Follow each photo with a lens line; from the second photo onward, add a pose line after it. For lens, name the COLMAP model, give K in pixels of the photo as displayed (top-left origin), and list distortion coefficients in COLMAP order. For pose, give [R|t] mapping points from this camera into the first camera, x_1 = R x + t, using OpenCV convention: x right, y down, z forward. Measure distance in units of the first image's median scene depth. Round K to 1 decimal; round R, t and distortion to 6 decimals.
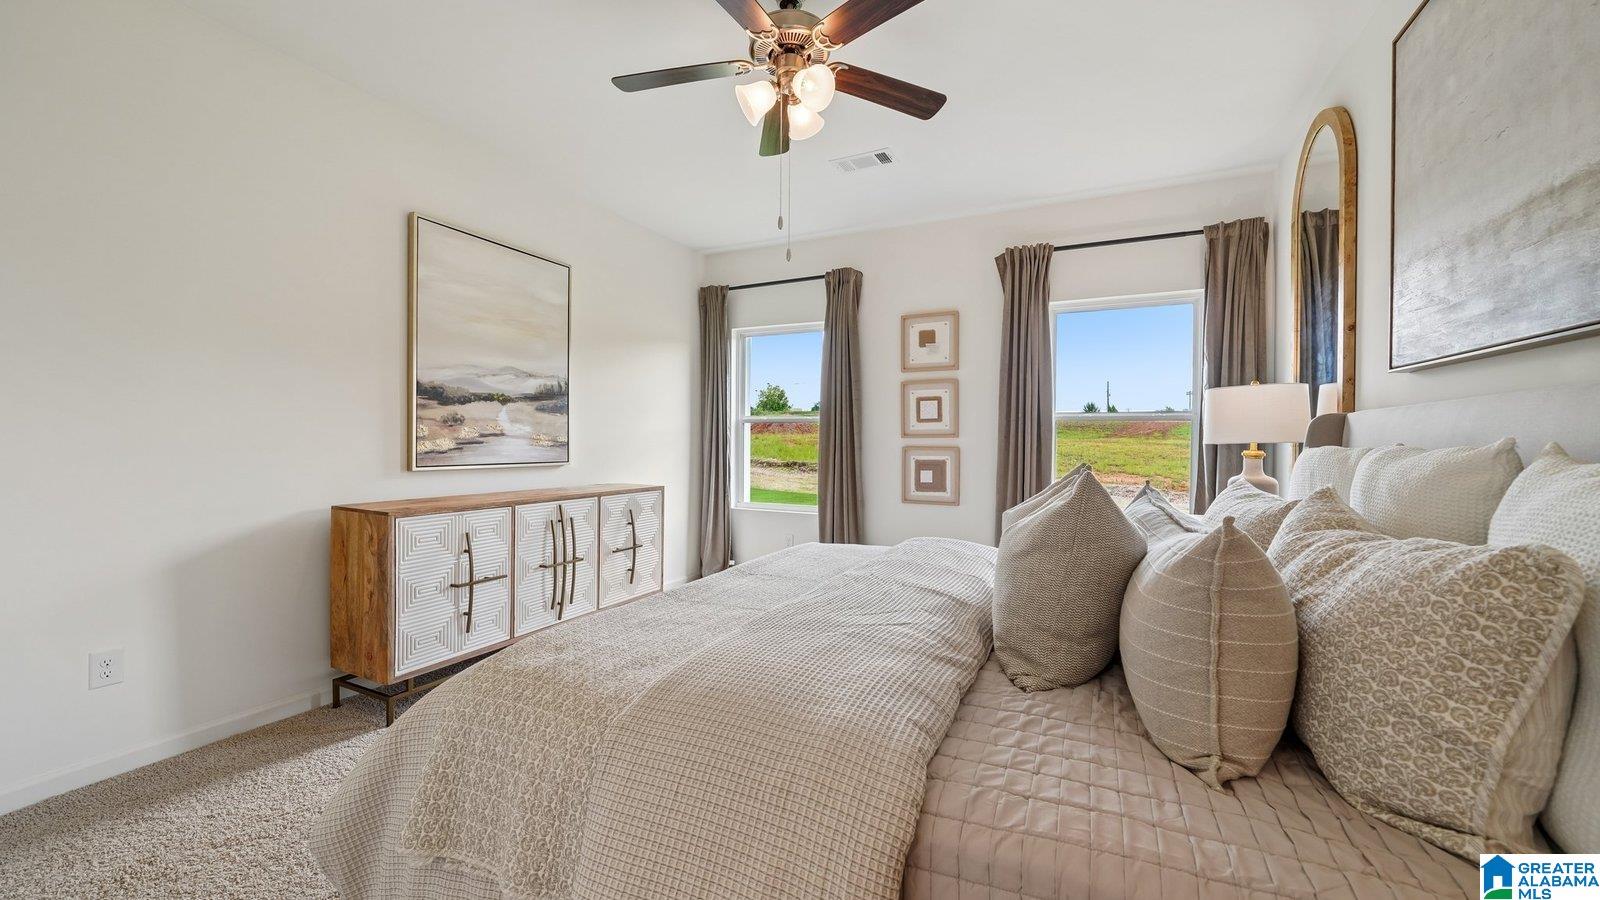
lens RADIAL K [[624.3, 0, 795.0], [0, 624.3, 449.6], [0, 0, 1]] dist [-0.003495, 0.000116]
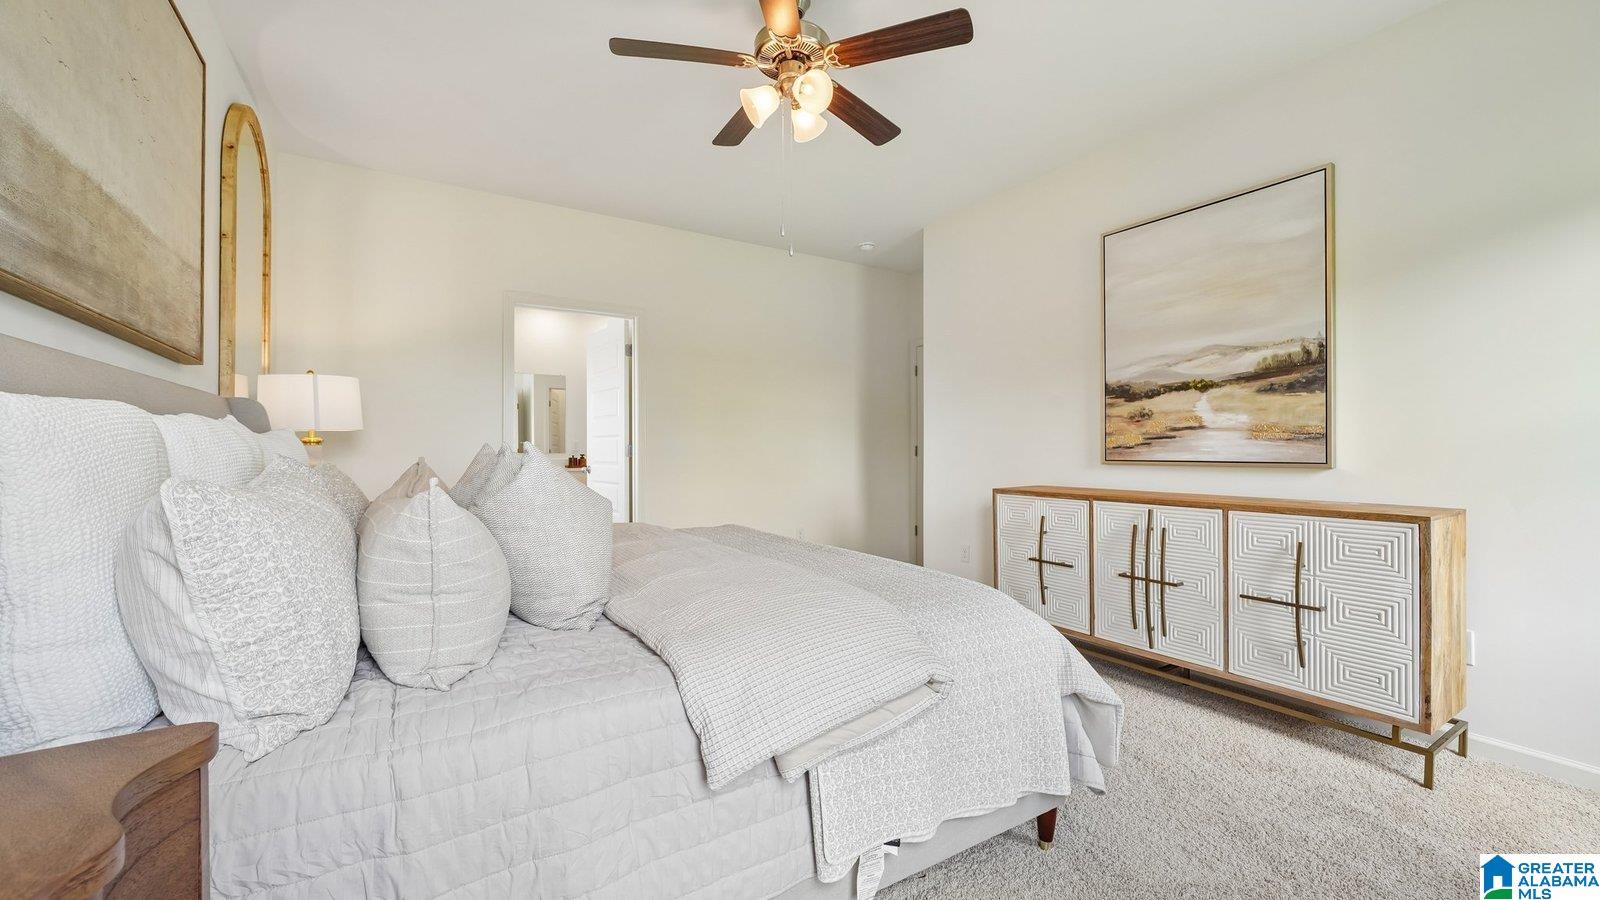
lens RADIAL K [[624.3, 0, 795.0], [0, 624.3, 449.6], [0, 0, 1]] dist [-0.003495, 0.000116]
pose [[-0.540283, -0.005045, -0.841468, 0.573672], [-0.010582, 0.999944, 0.000799, 0.012323], [0.841417, 0.009336, -0.540306, 1.031749]]
